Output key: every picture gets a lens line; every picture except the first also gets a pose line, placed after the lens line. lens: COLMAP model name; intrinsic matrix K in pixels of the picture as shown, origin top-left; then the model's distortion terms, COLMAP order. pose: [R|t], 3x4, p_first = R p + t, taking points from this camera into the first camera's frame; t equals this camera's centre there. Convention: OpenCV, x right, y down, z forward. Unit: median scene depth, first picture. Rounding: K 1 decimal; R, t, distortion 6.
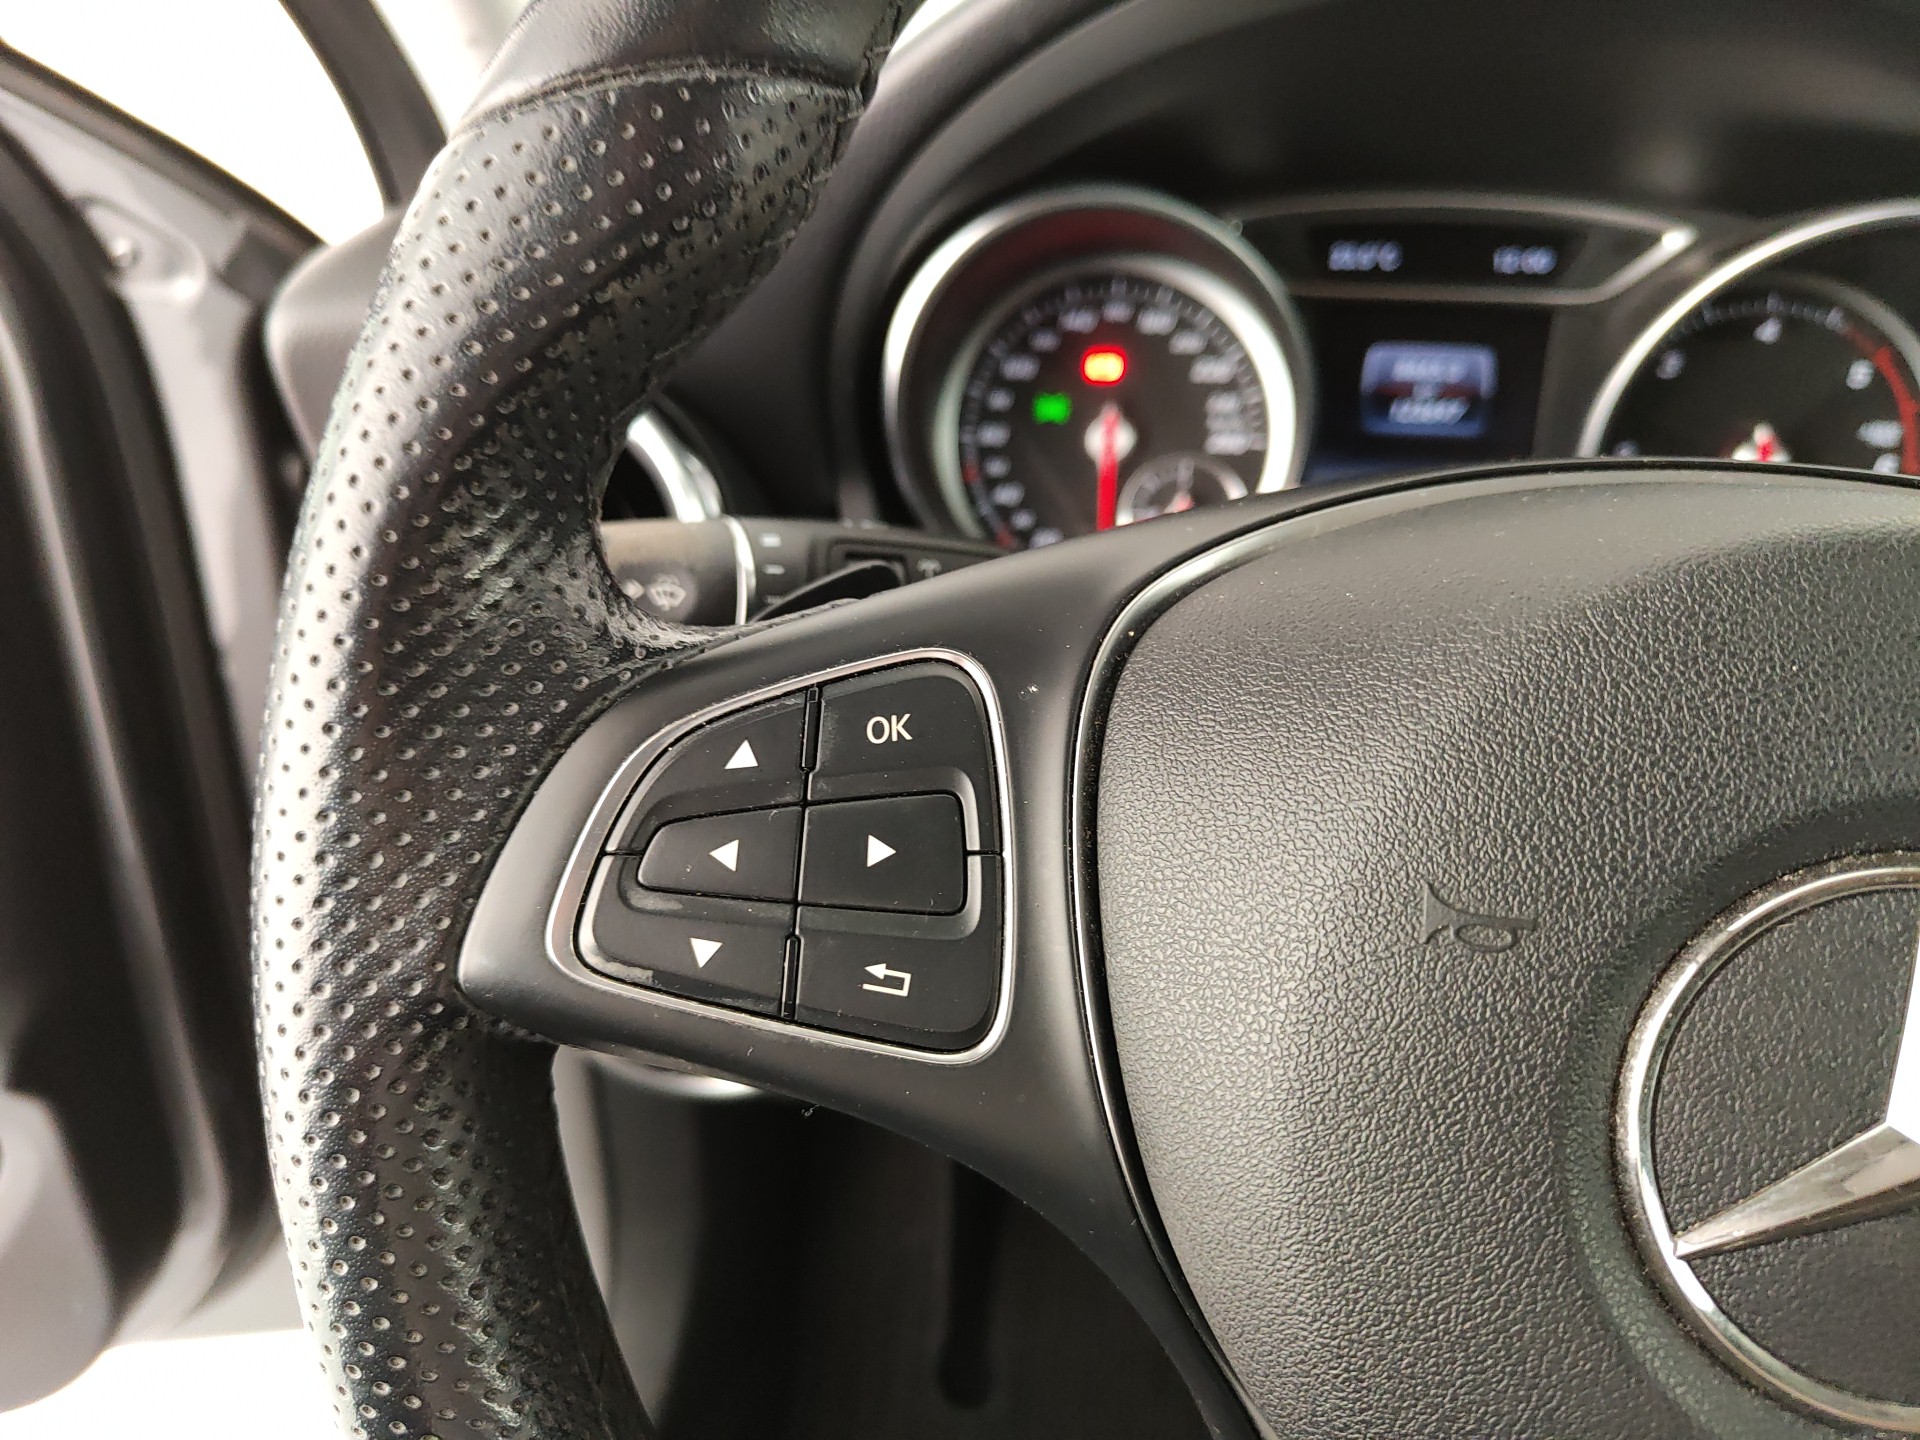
lens RADIAL K [[1427.7, 0, 955.1], [0, 1427.7, 751.3], [0, 0, 1]] dist [-0.042851, 0.005137]
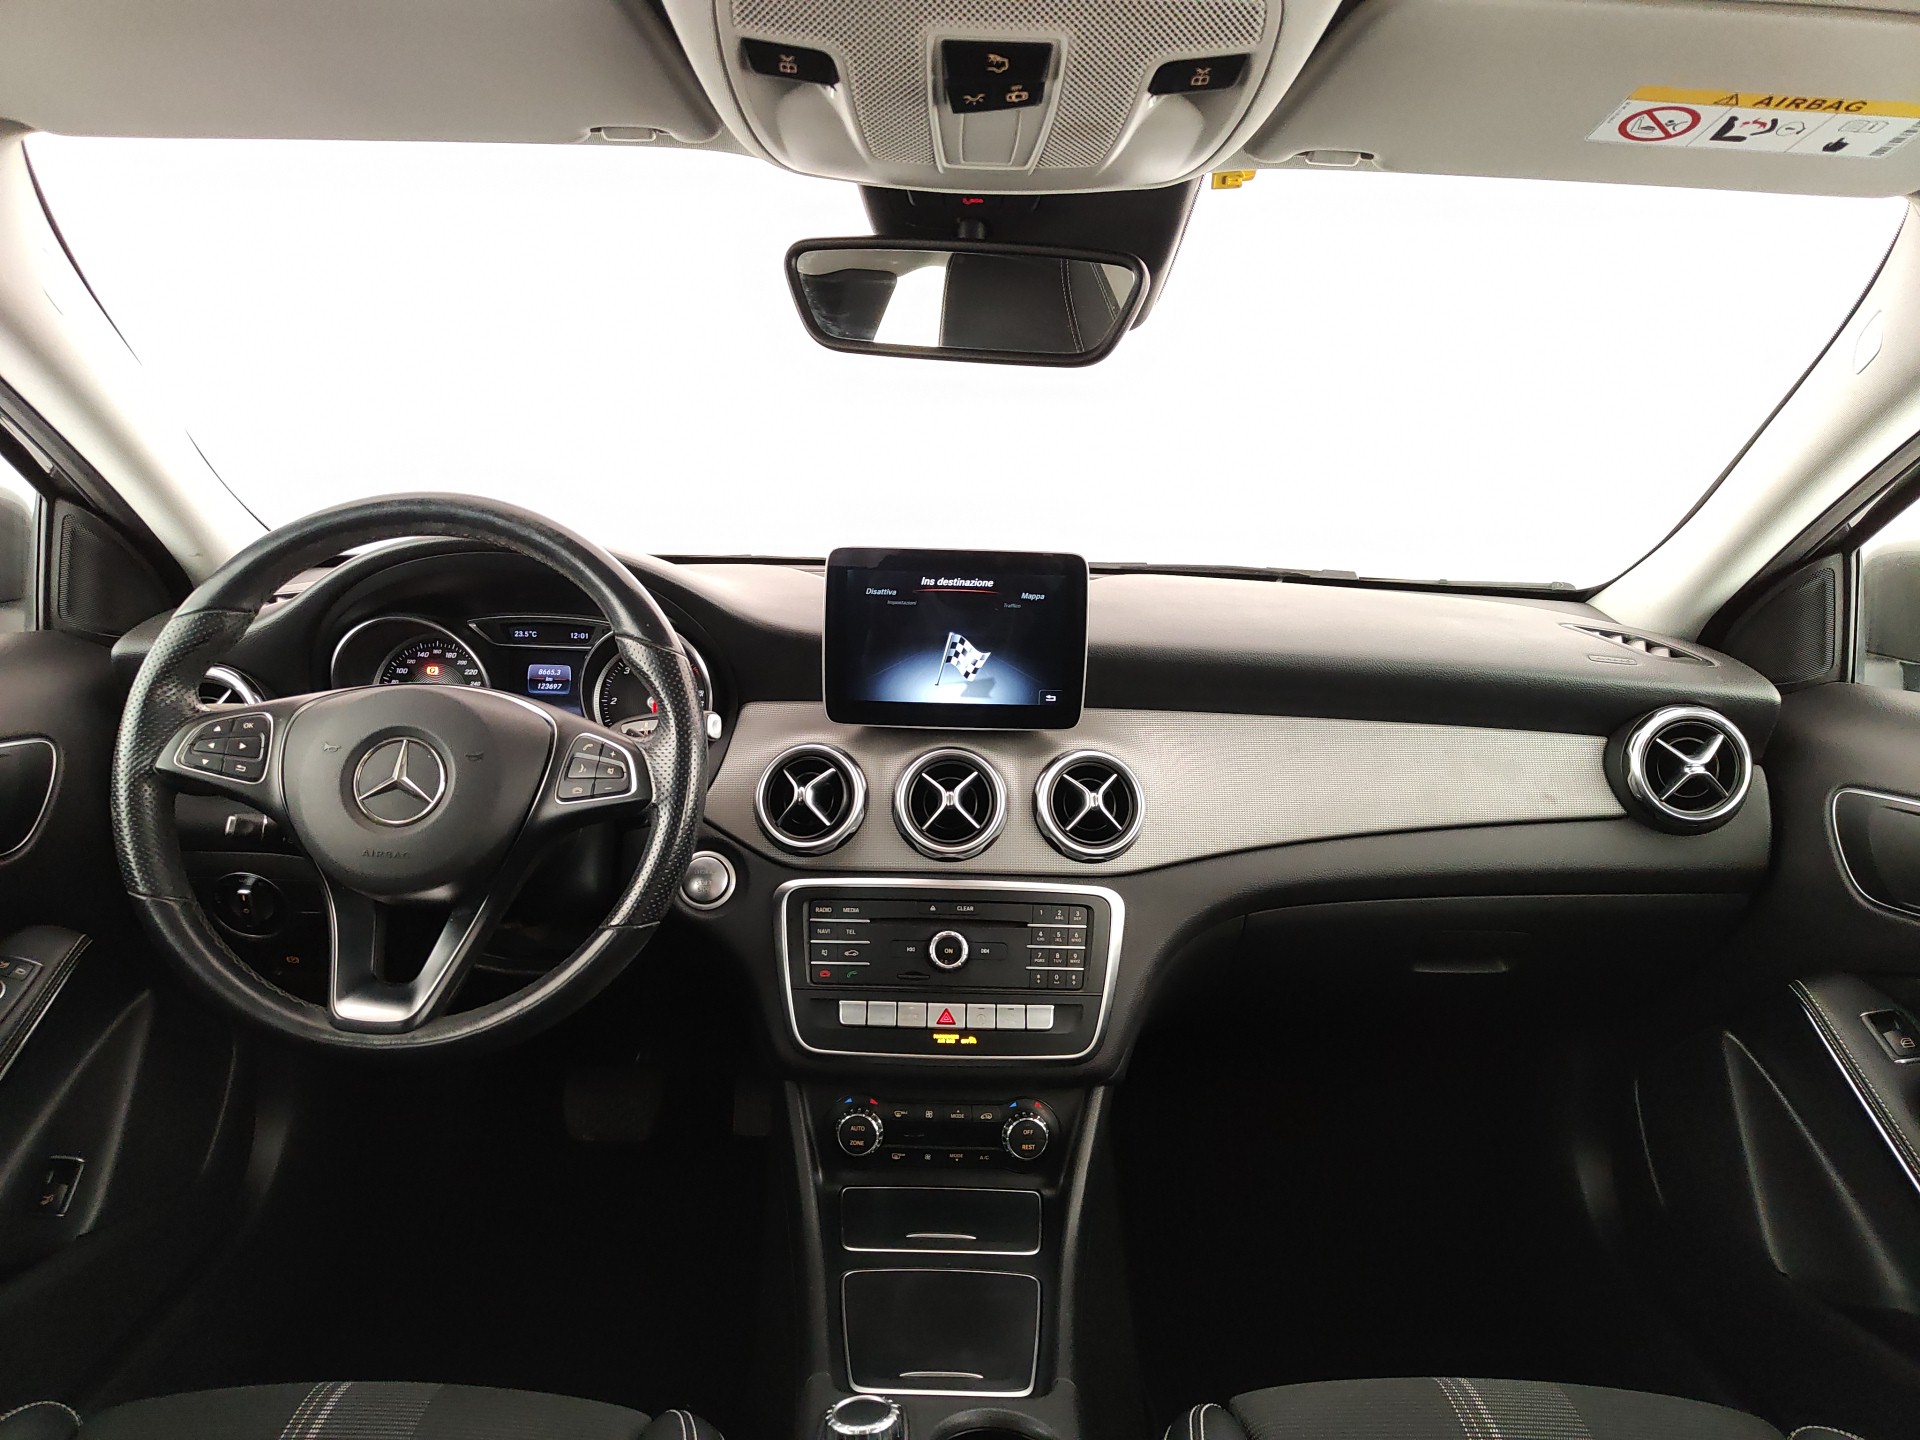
lens RADIAL K [[1343.0, 0, 955.3], [0, 1343.0, 709.3], [0, 0, 1]] dist [0.001953, -0.010058]
pose [[0.985243, 0.009823, 0.170880, 1.650809], [0.033365, 0.968178, -0.248027, 1.221495], [-0.167879, 0.250068, 0.953563, -4.136539]]
